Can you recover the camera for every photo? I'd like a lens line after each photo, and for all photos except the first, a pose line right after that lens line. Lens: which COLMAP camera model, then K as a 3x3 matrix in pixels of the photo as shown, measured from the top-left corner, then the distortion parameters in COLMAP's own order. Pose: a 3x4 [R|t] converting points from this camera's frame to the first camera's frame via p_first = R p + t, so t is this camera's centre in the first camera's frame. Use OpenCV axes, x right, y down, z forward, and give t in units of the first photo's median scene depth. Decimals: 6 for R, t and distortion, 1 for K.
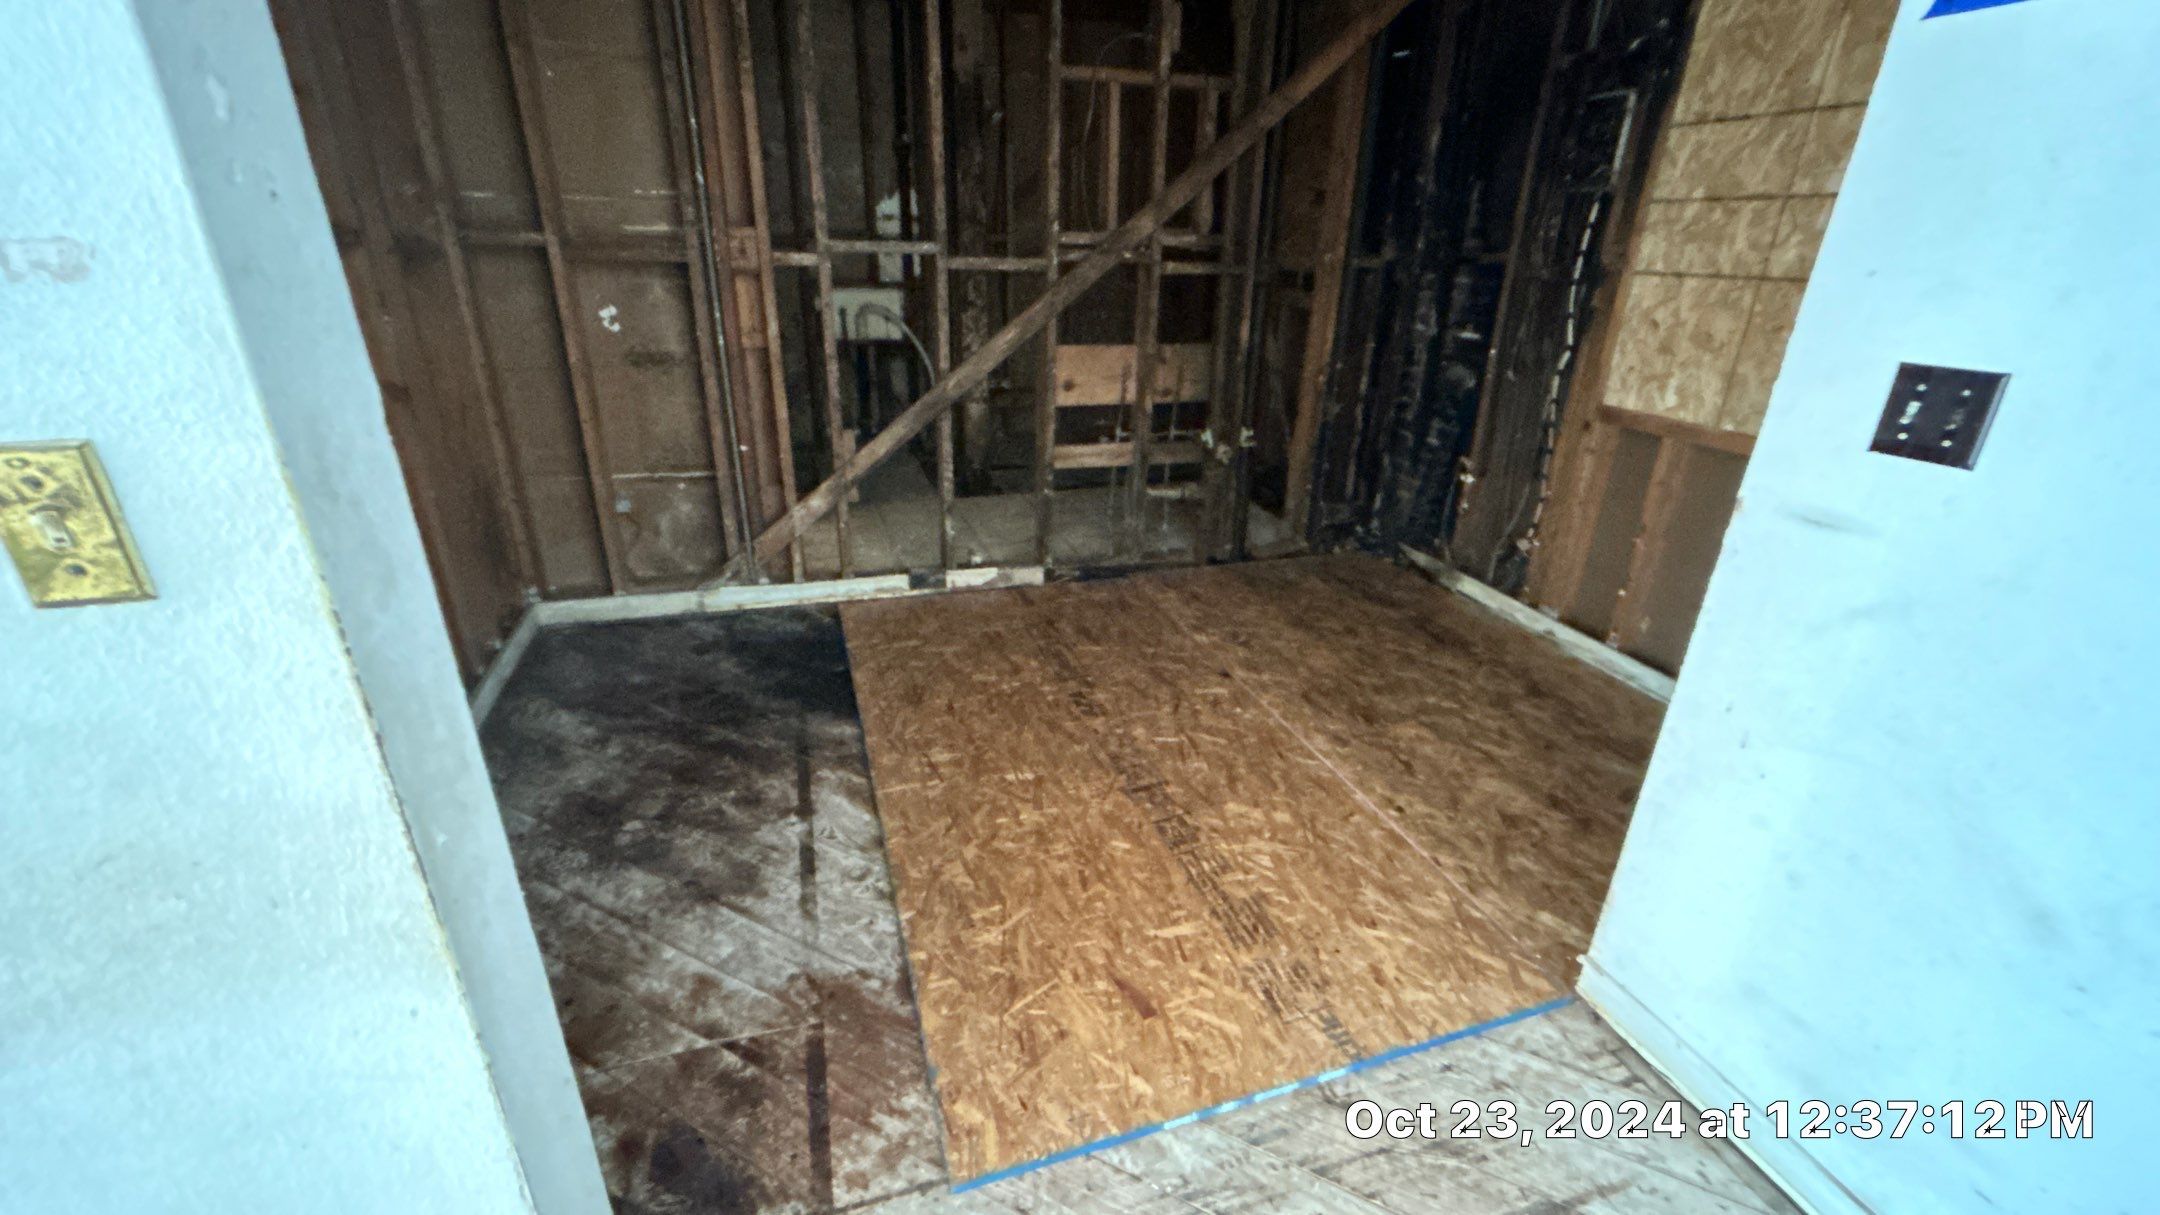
lens RADIAL K [[886.4, 0, 1080.0], [0, 886.4, 607.5], [0, 0, 1]] dist [-0.003991, 0.003915]
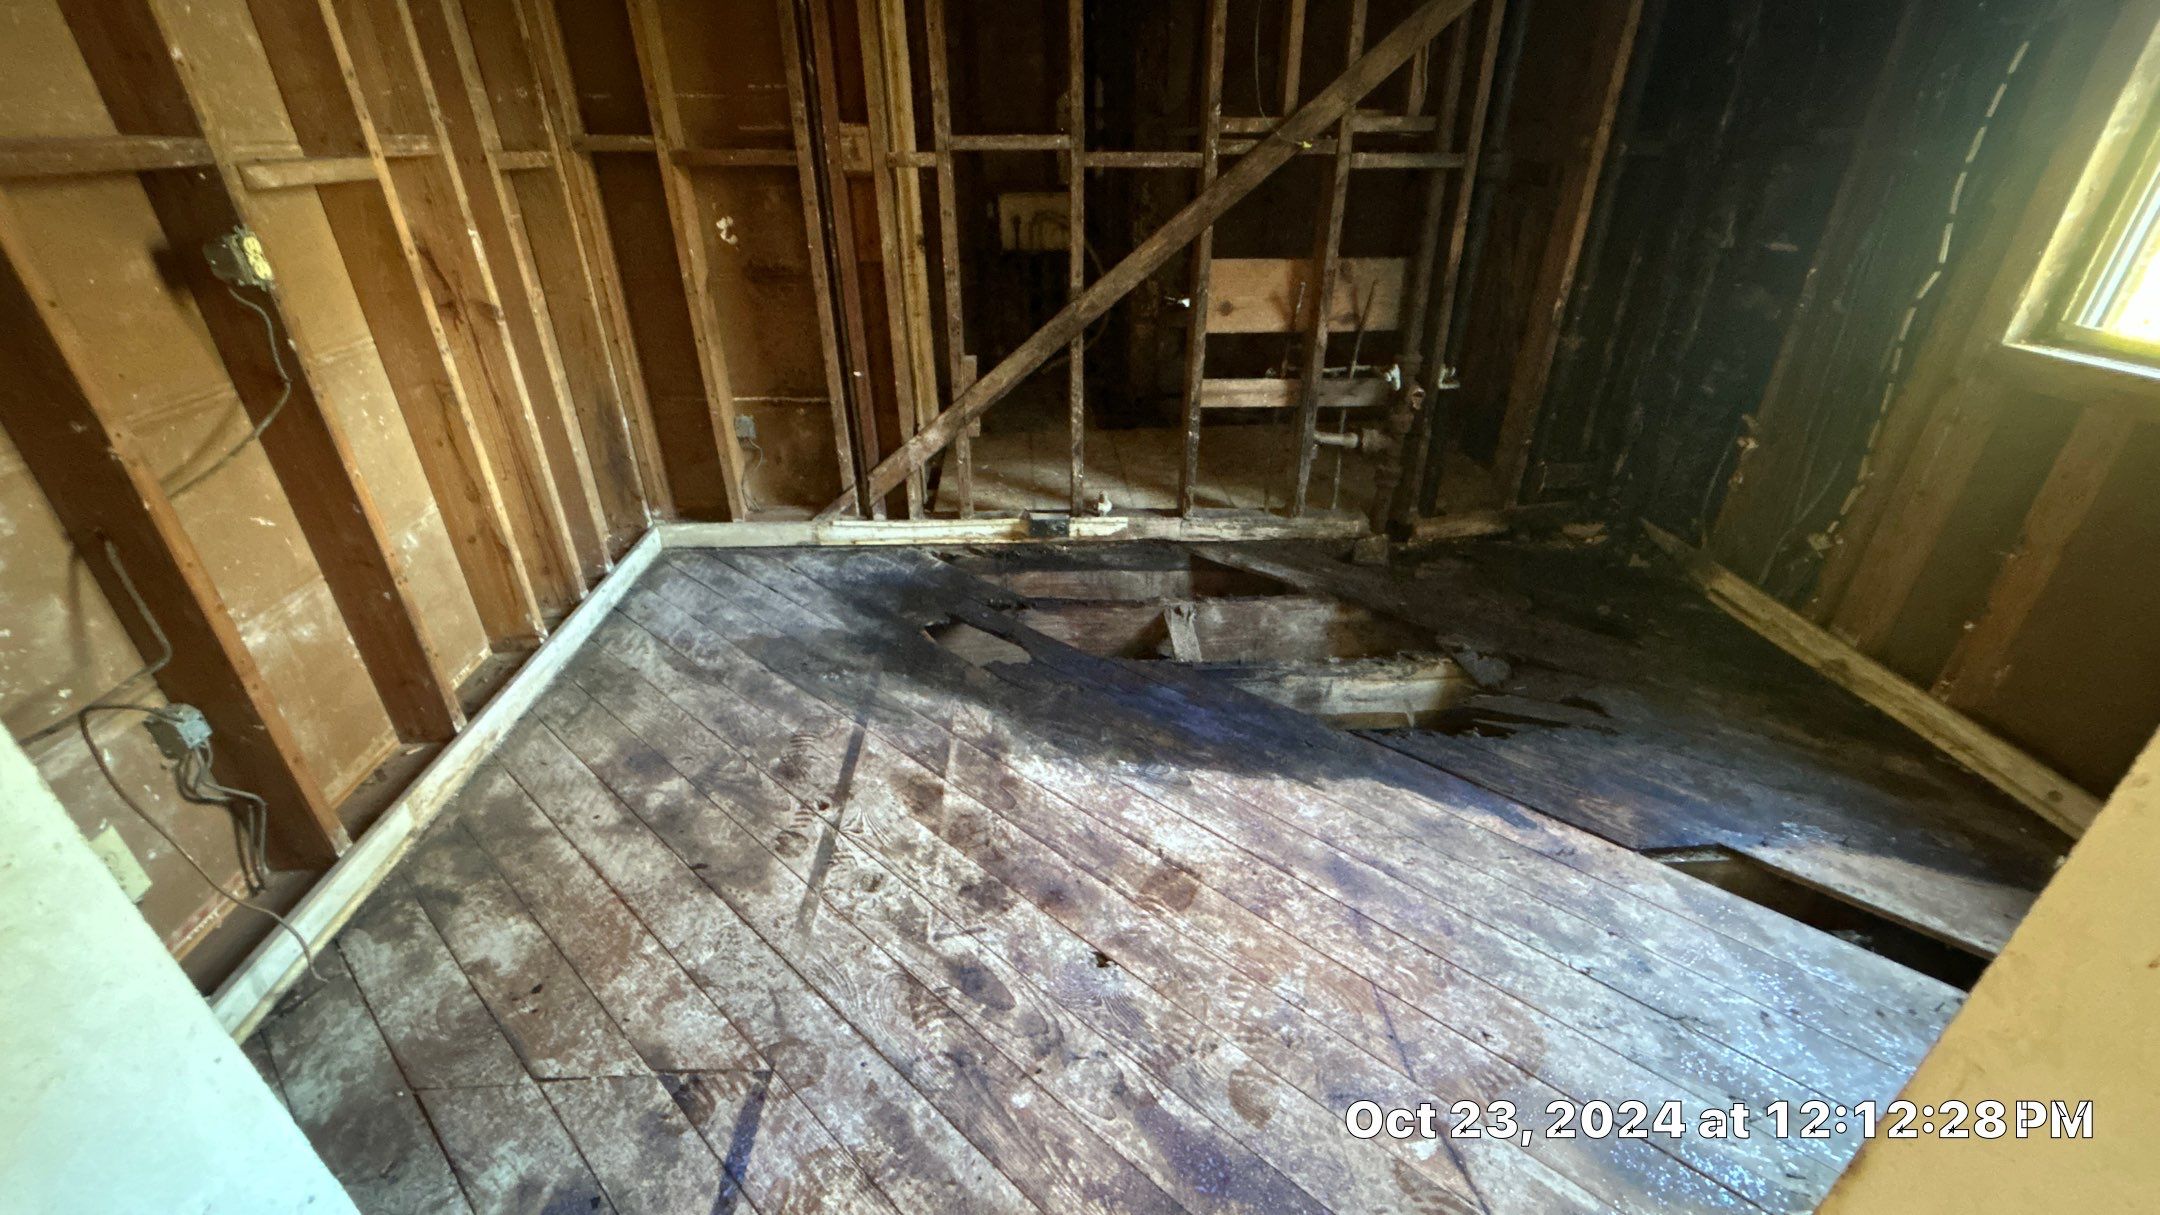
lens RADIAL K [[886.4, 0, 1080.0], [0, 886.4, 607.5], [0, 0, 1]] dist [-0.003991, 0.003915]
pose [[0.967996, 0.094522, -0.232484, 0.079945], [-0.072102, 0.992051, 0.103131, -0.047098], [0.240384, -0.083068, 0.967117, 0.131869]]
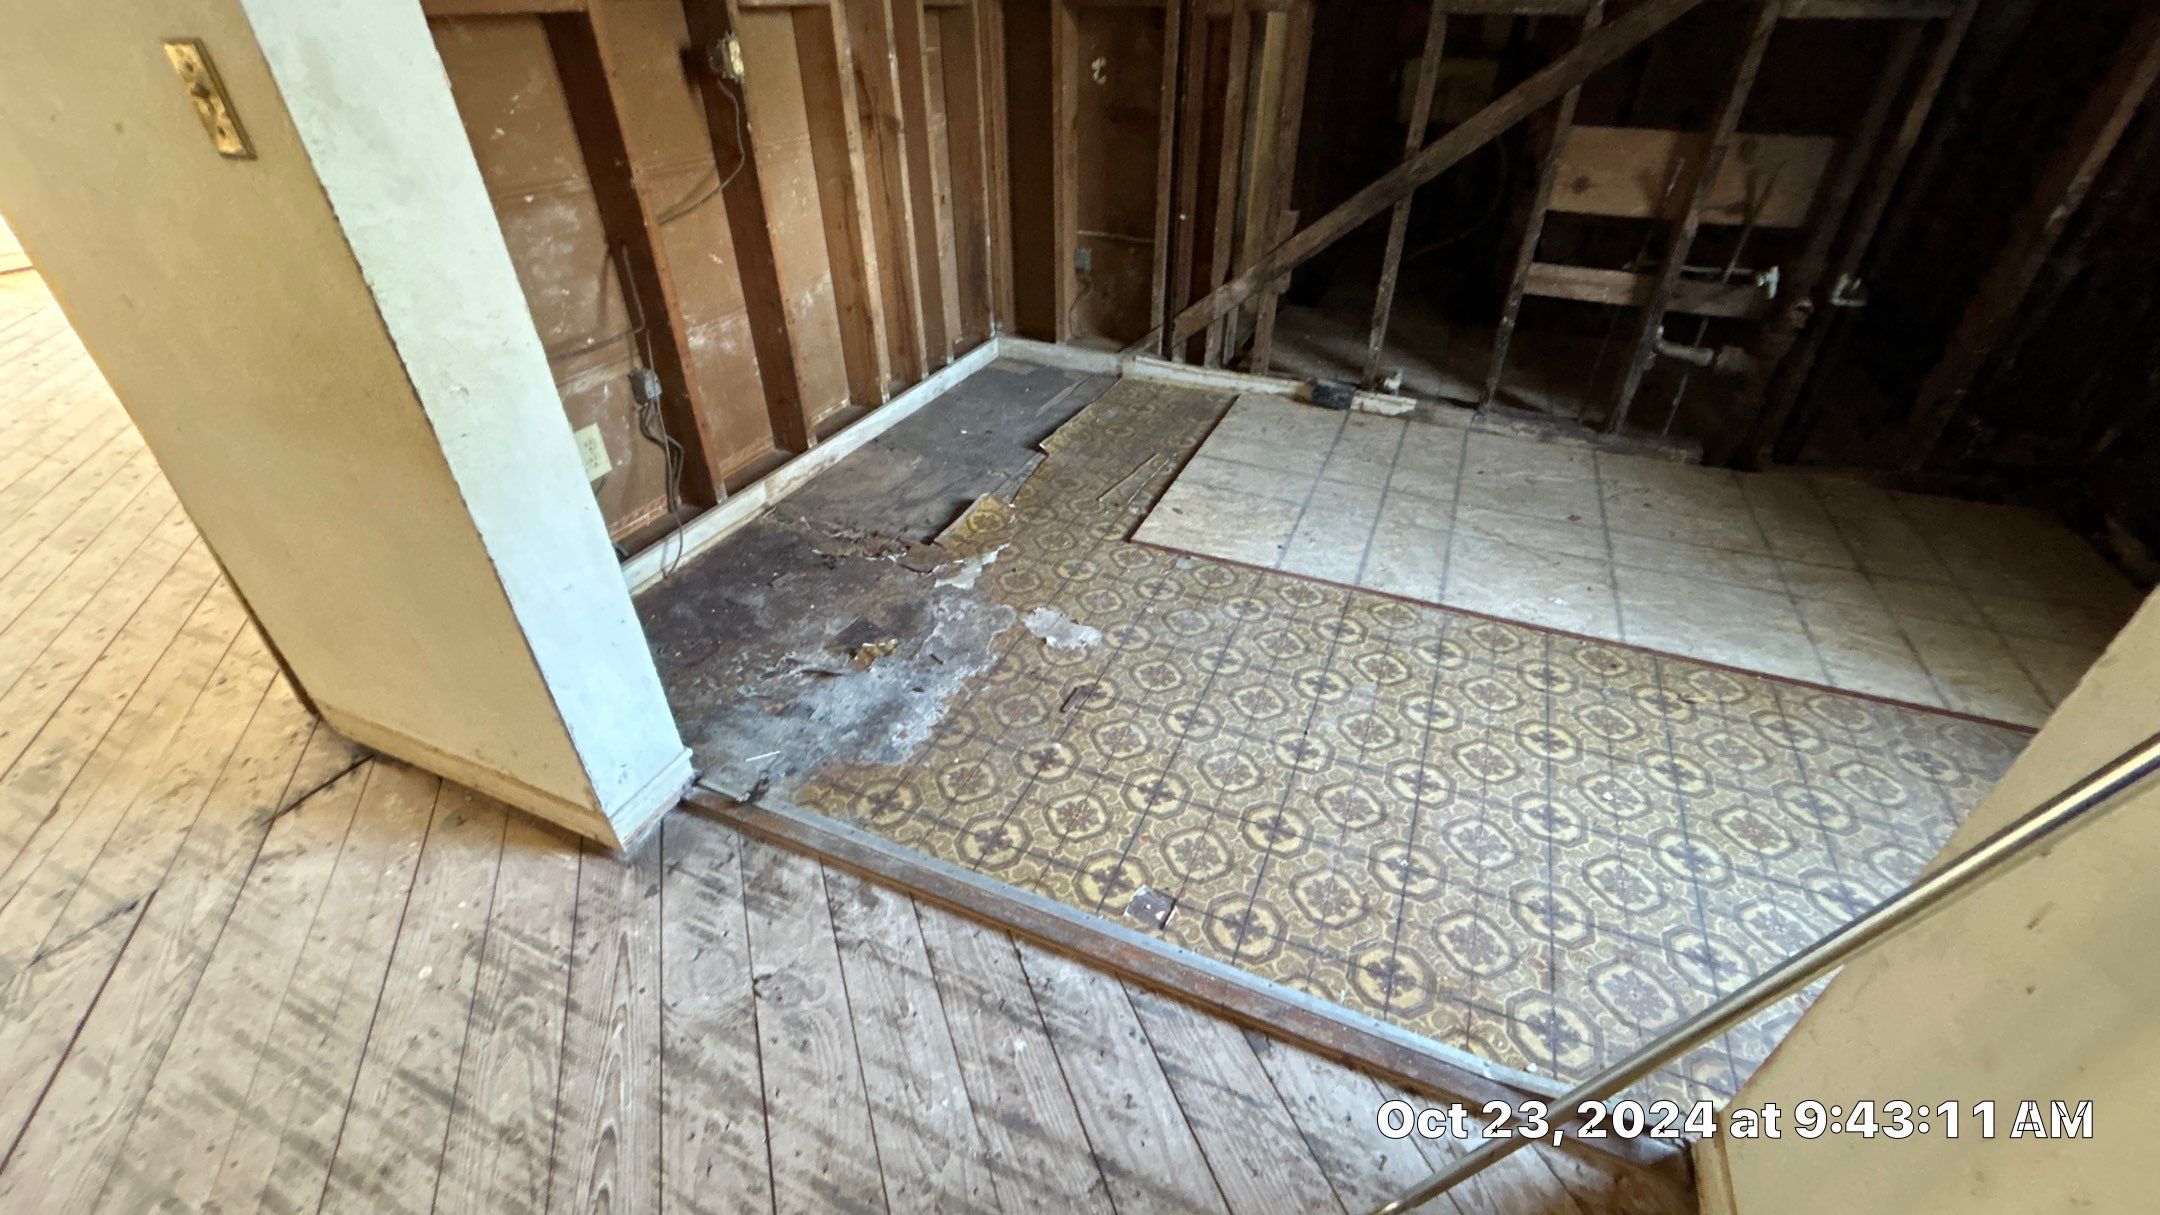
lens RADIAL K [[886.4, 0, 1080.0], [0, 886.4, 607.5], [0, 0, 1]] dist [-0.003991, 0.003915]
pose [[0.757573, 0.352210, -0.549573, 0.221775], [-0.239814, 0.933234, 0.267513, -0.008889], [0.607101, -0.070865, 0.791458, 0.105872]]
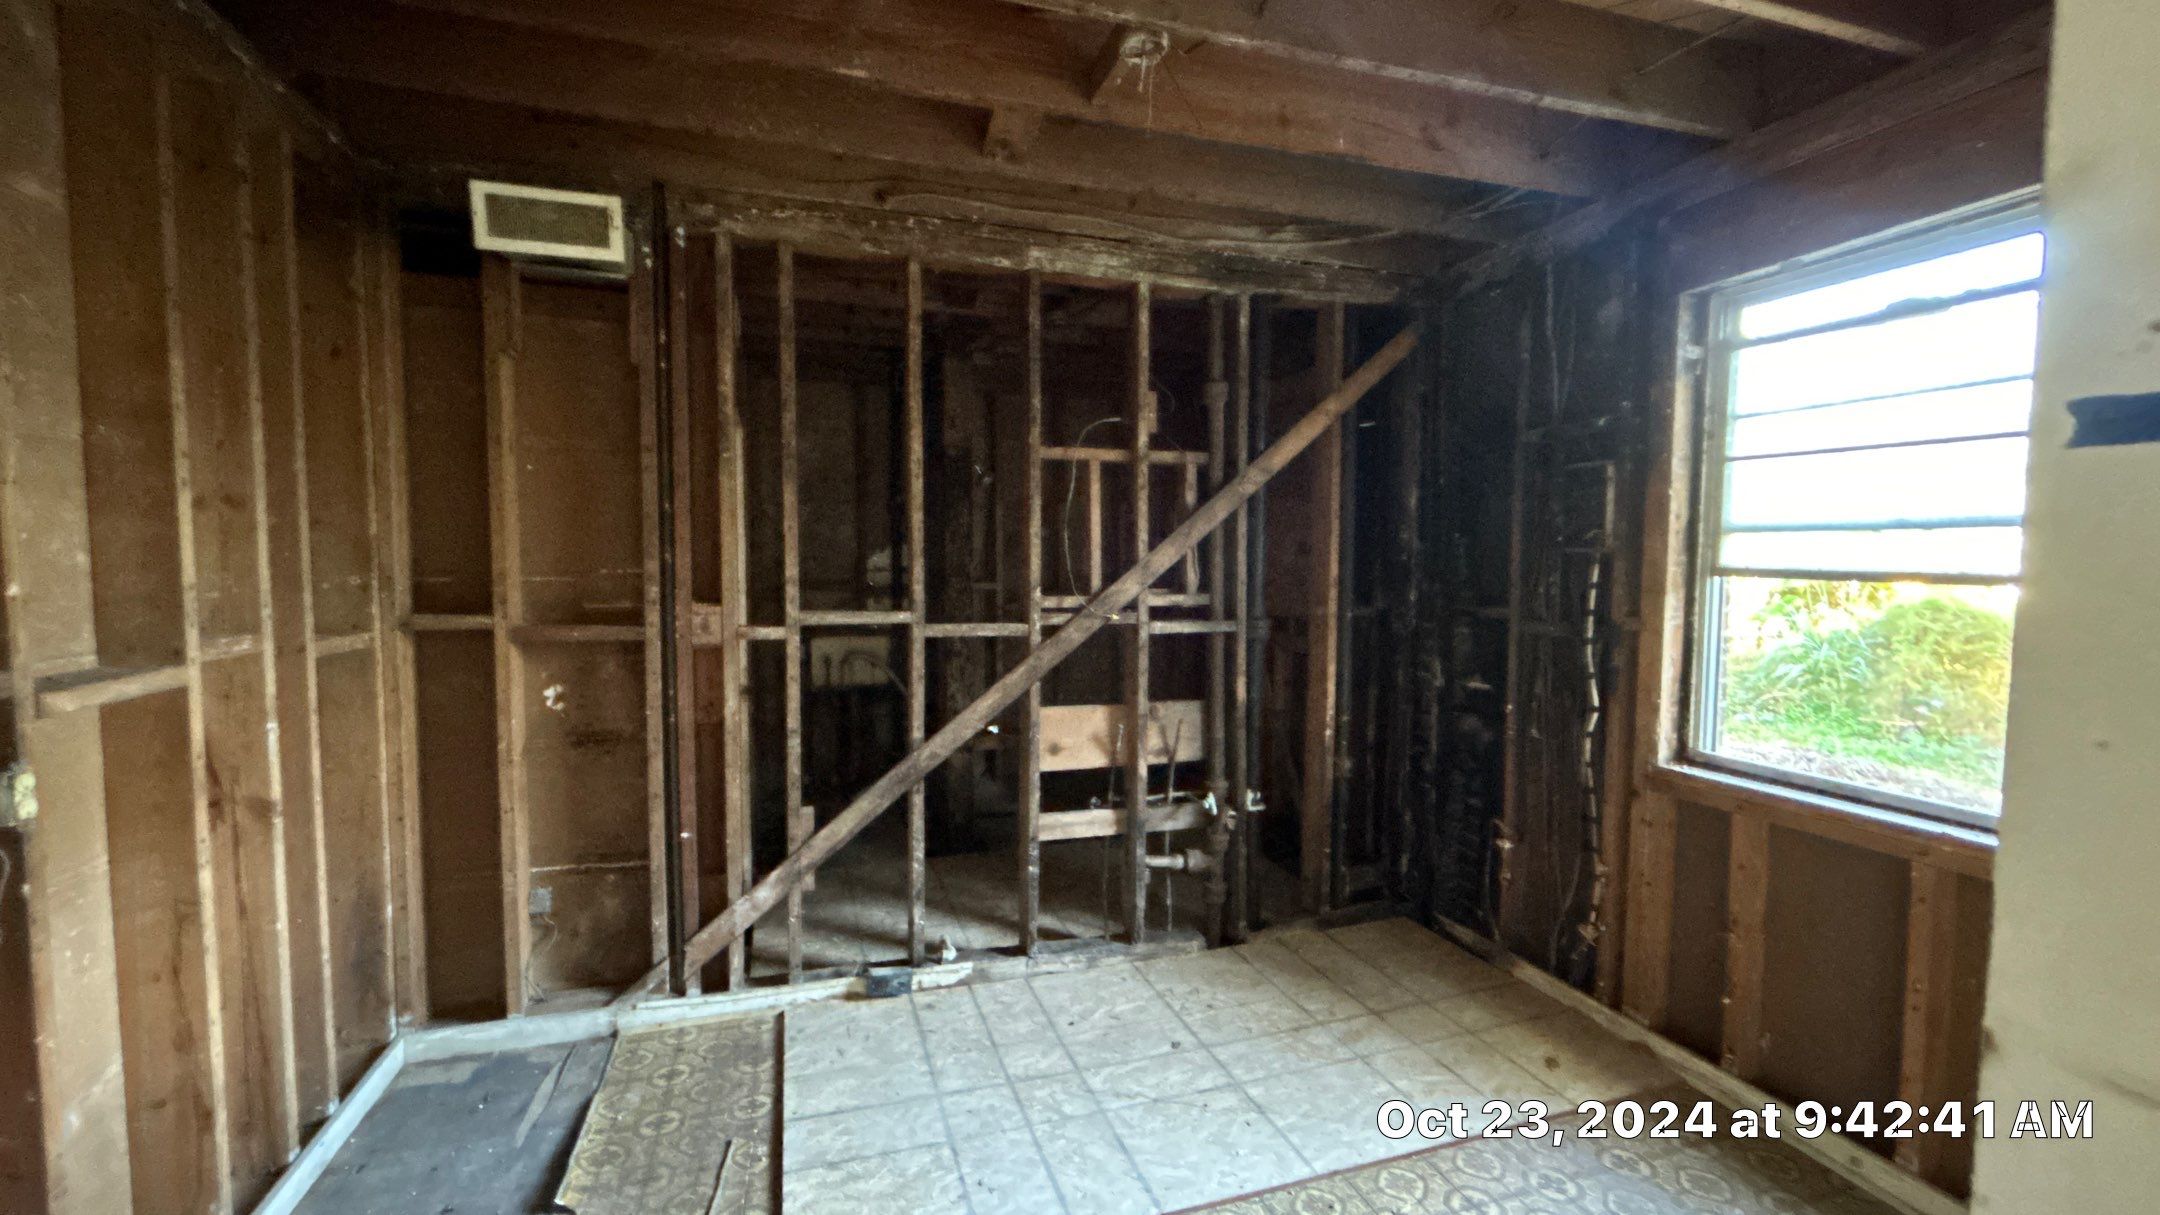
lens RADIAL K [[886.4, 0, 1080.0], [0, 886.4, 607.5], [0, 0, 1]] dist [-0.003991, 0.003915]
pose [[0.999807, -0.018959, 0.005199, 0.012102], [0.019607, 0.942464, -0.333731, -0.086417], [0.001427, 0.333768, 0.942654, 0.088585]]
